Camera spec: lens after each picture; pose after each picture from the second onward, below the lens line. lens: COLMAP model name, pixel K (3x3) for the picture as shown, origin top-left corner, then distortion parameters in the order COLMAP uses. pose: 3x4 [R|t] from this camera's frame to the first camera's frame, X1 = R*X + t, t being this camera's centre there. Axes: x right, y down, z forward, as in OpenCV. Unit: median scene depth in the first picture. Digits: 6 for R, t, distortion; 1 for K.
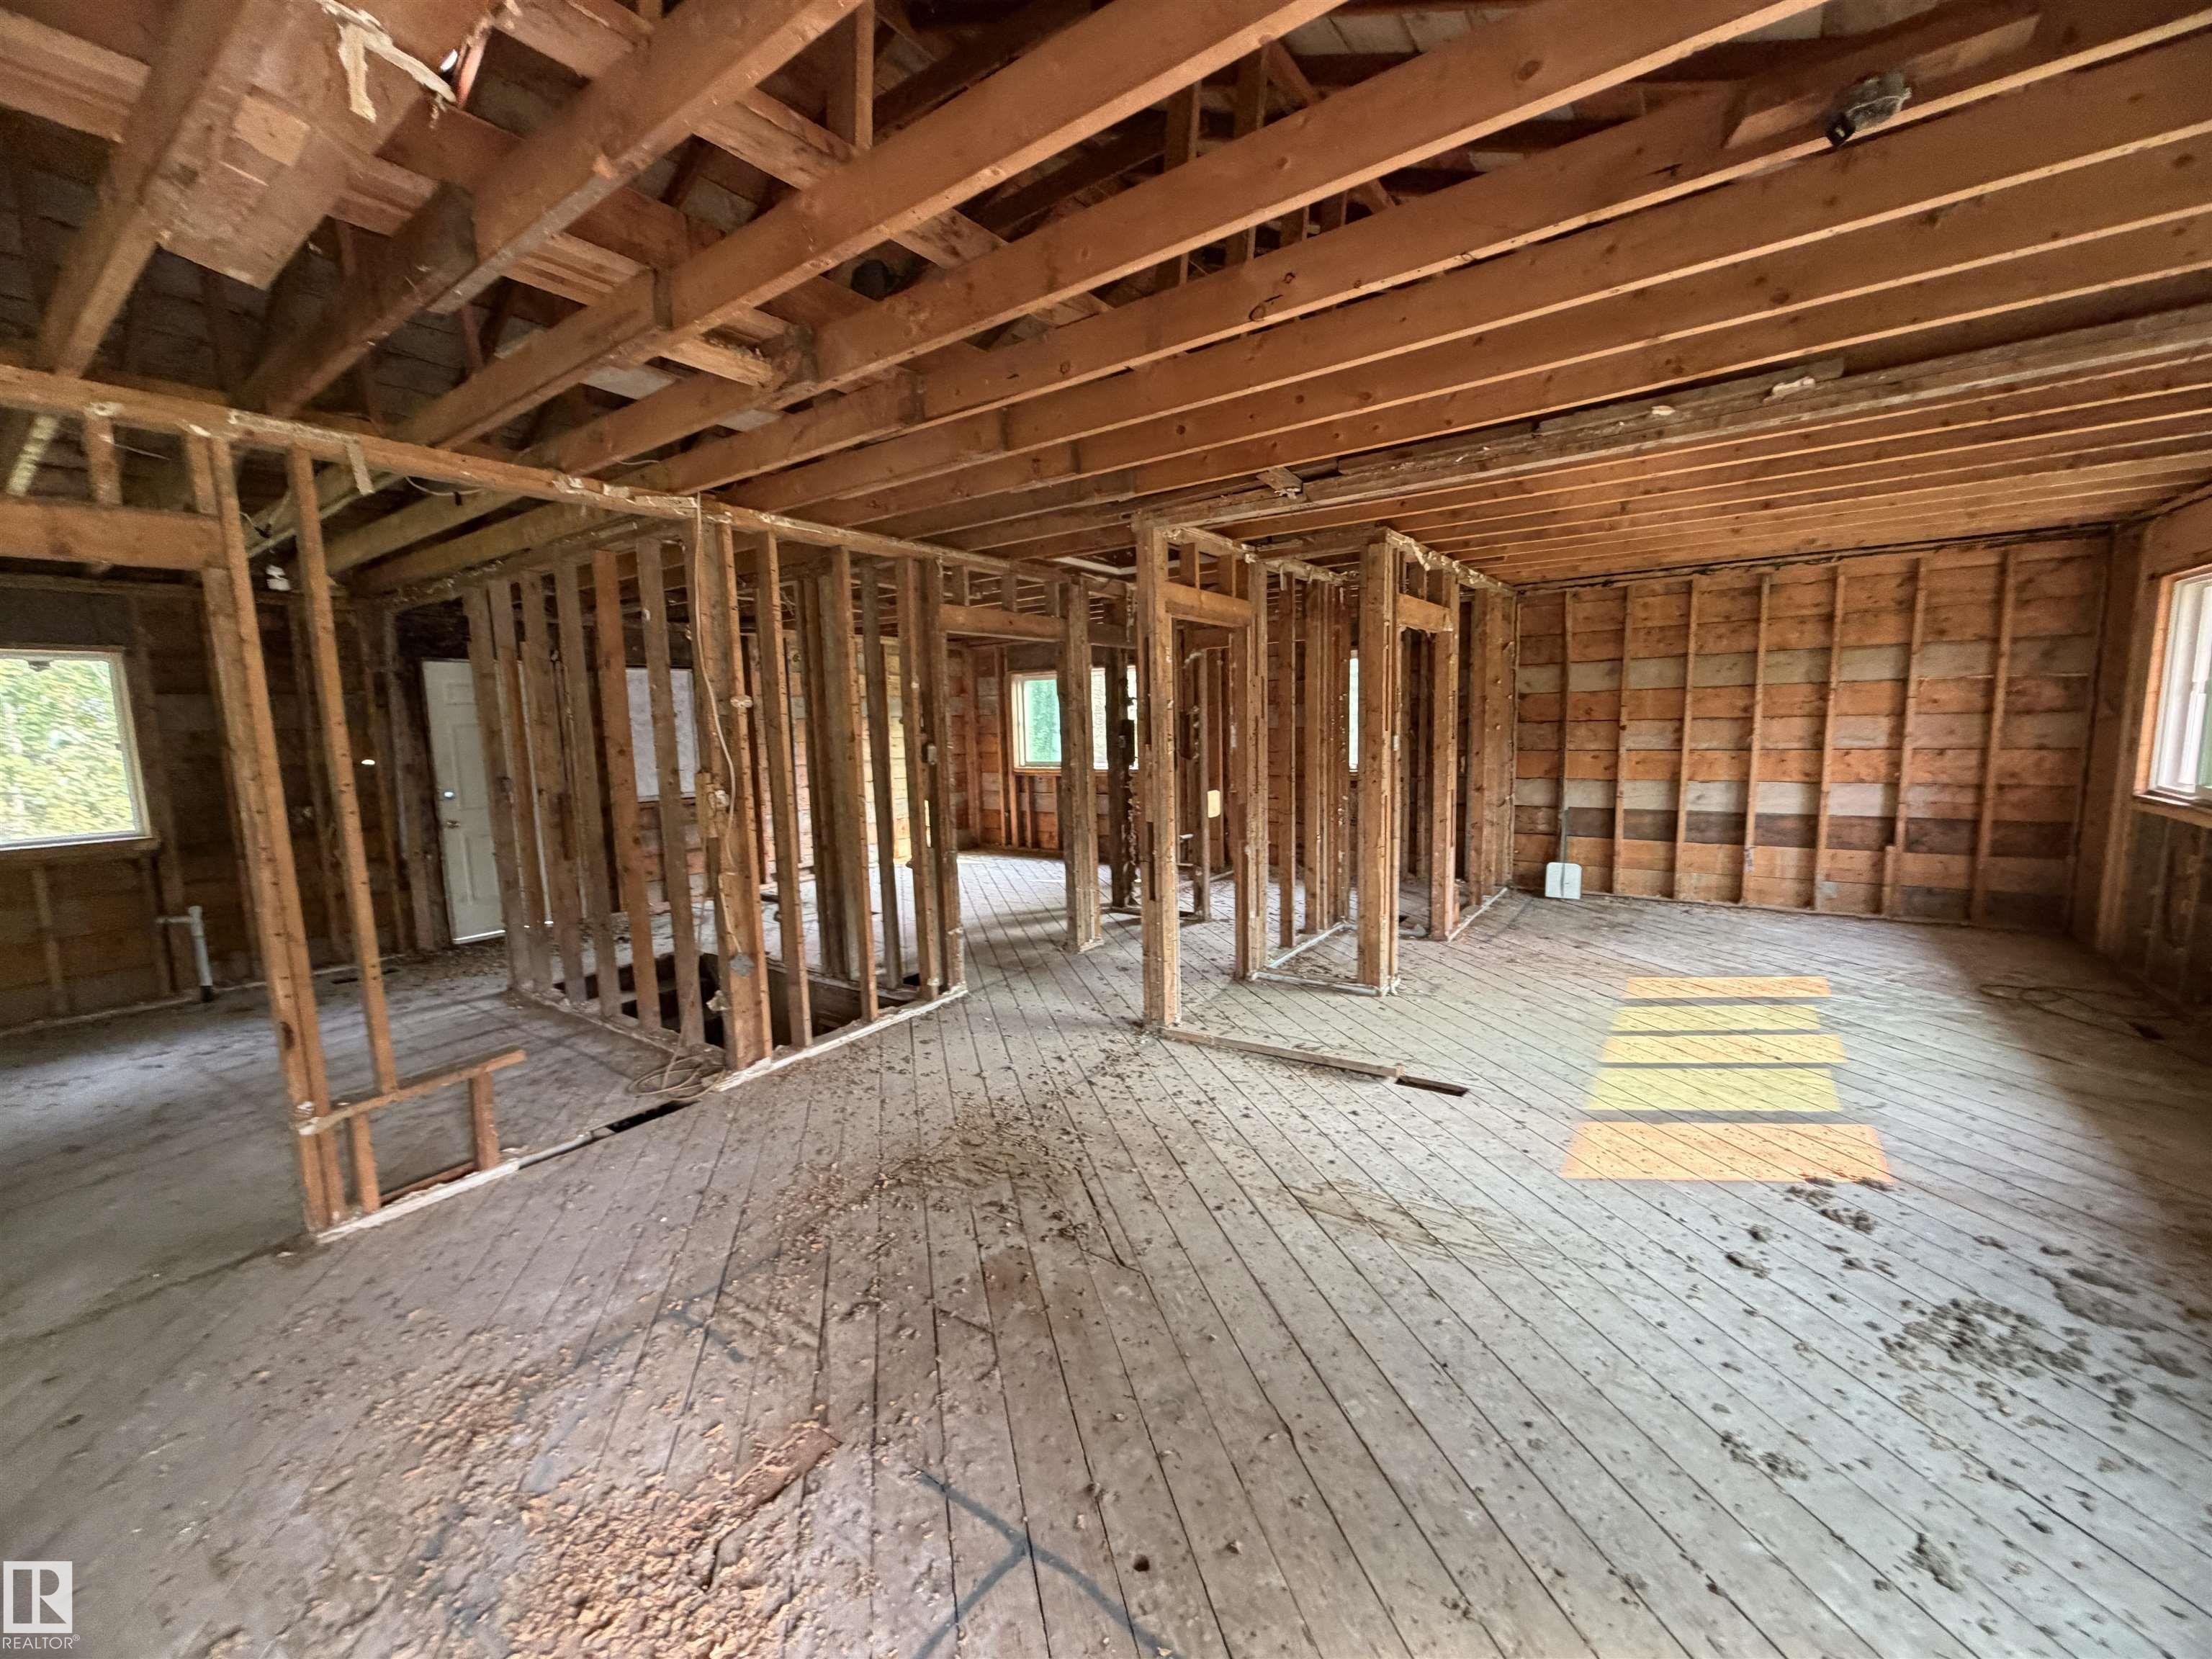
lens RADIAL K [[872.2, 0, 1108.1], [0, 872.2, 827.1], [0, 0, 1]] dist [0.002001, -0.000725]
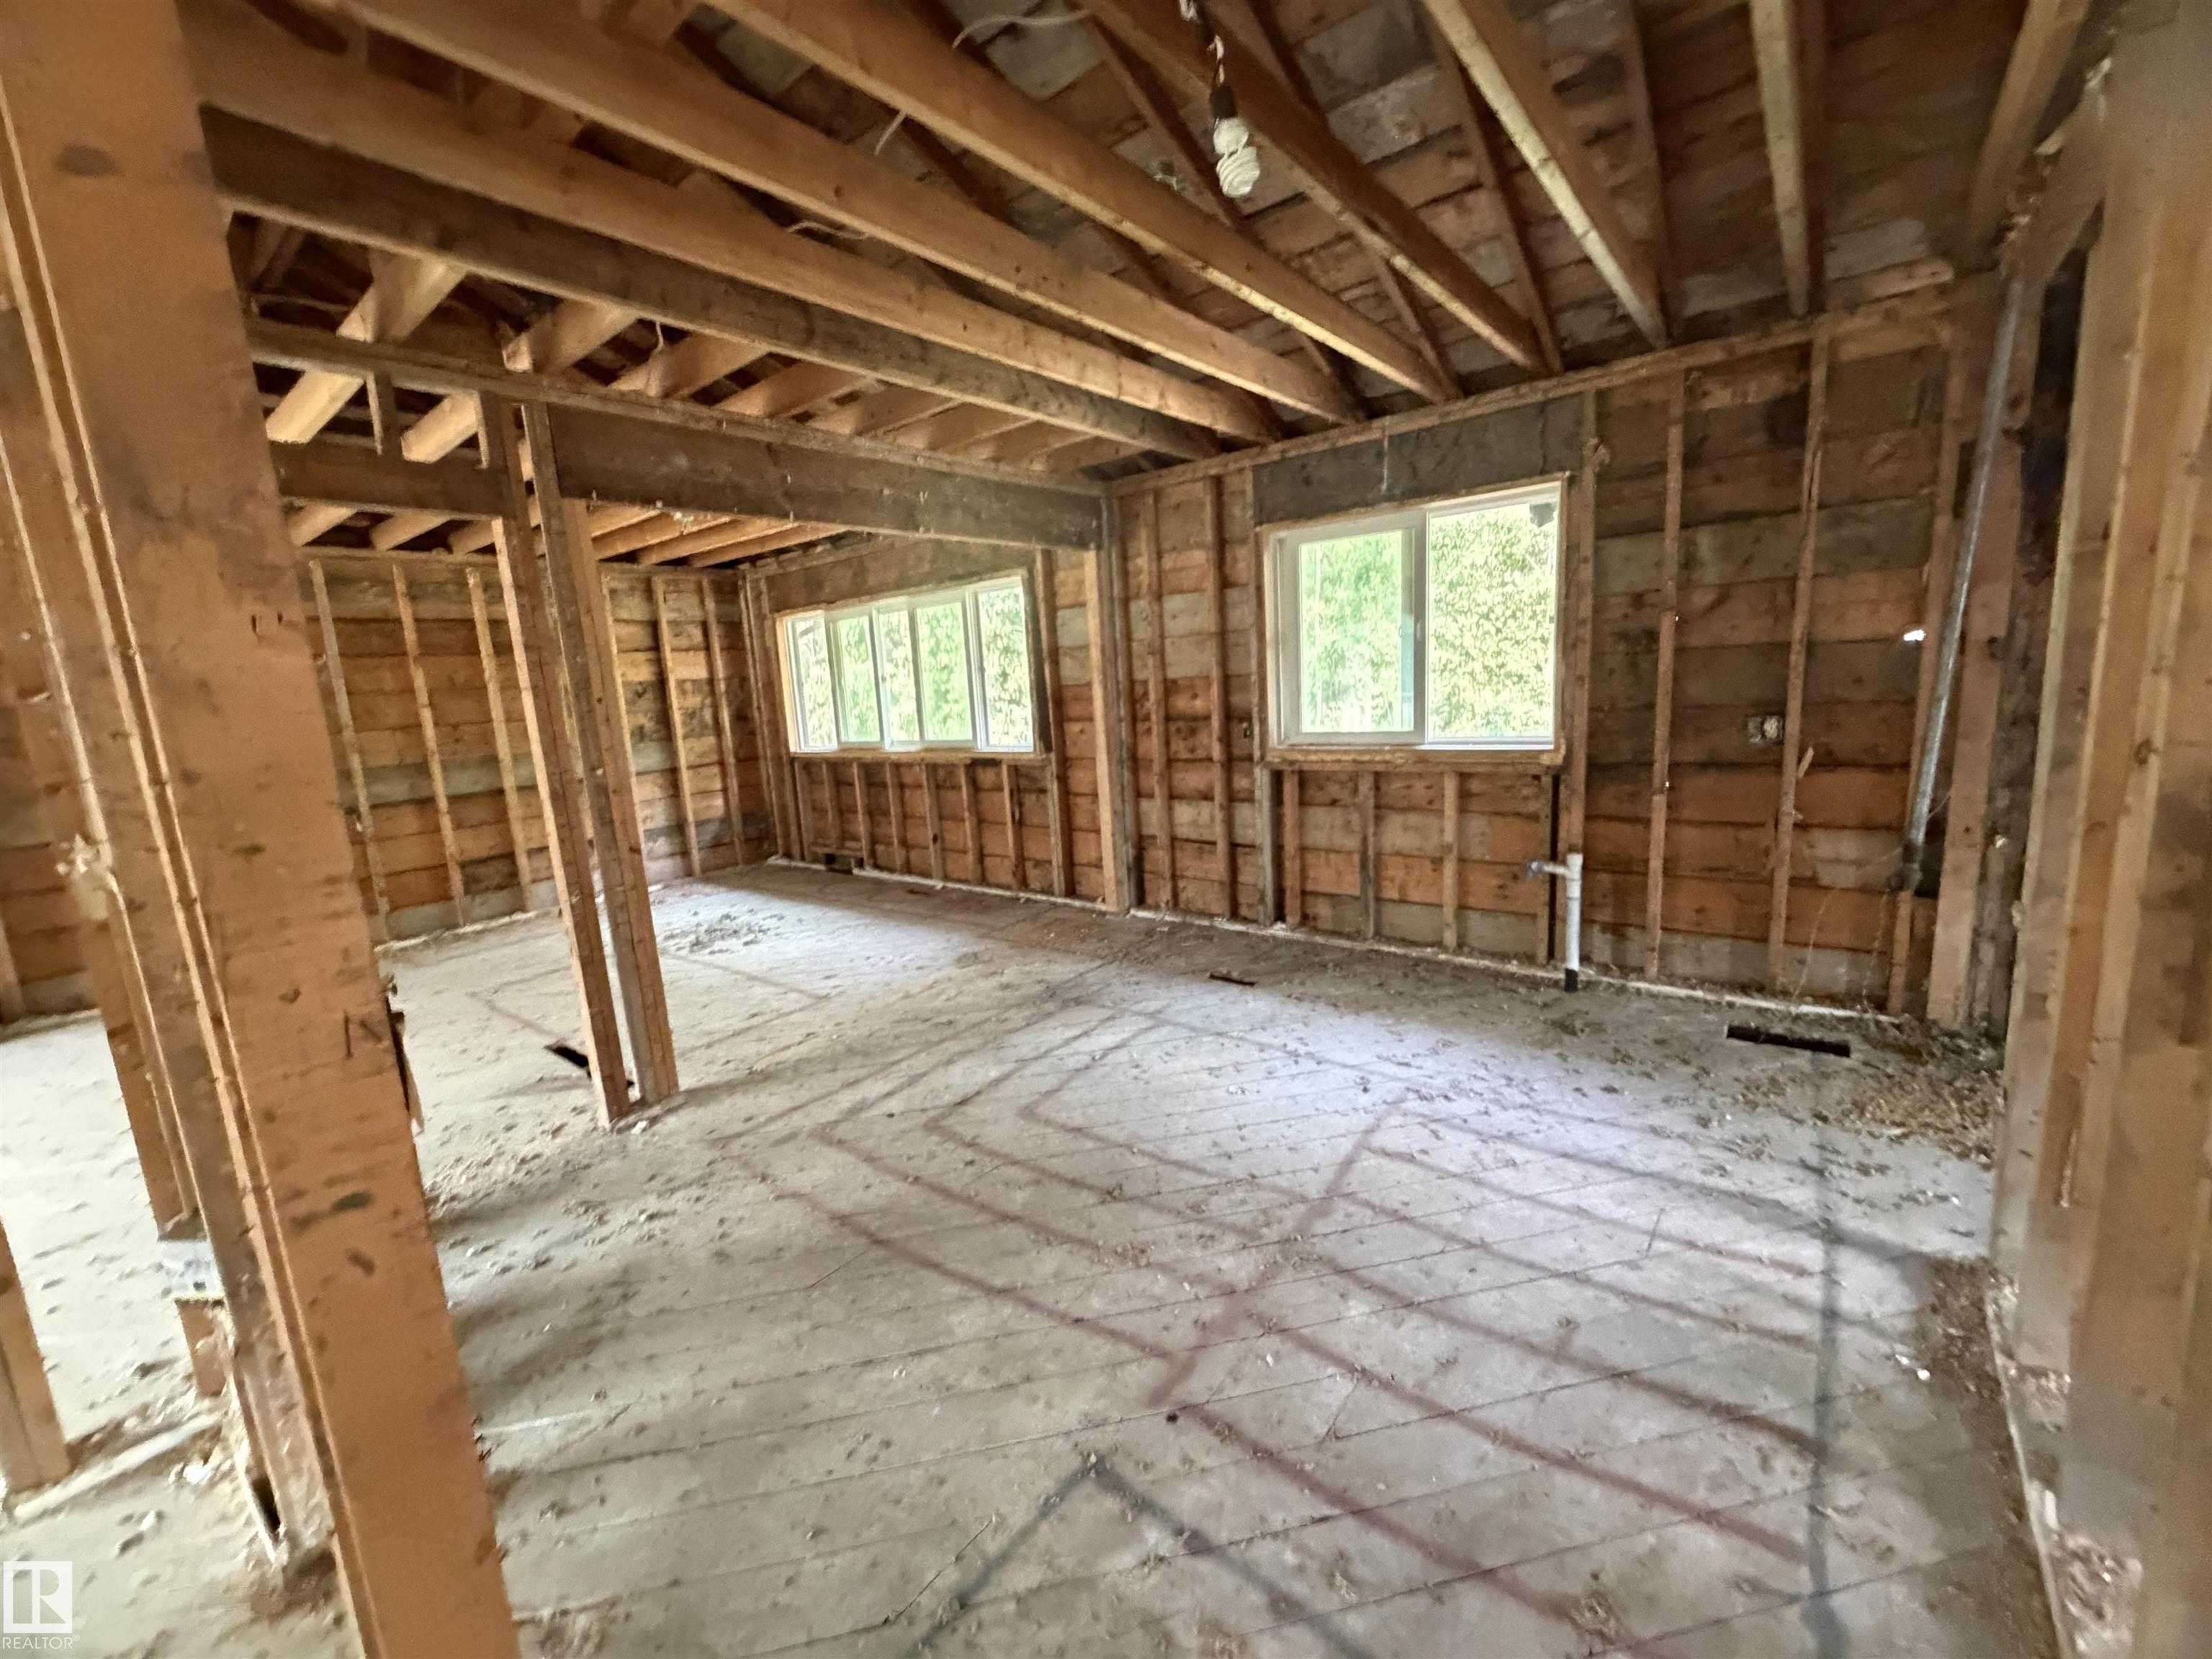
lens RADIAL K [[872.2, 0, 1107.9], [0, 872.2, 824.9], [0, 0, 1]] dist [0.002001, -0.000725]
pose [[-0.058601, 0.198279, -0.978392, -0.361603], [-0.060607, 0.977562, 0.201741, -0.049438], [0.996440, 0.071120, -0.045269, 0.674877]]
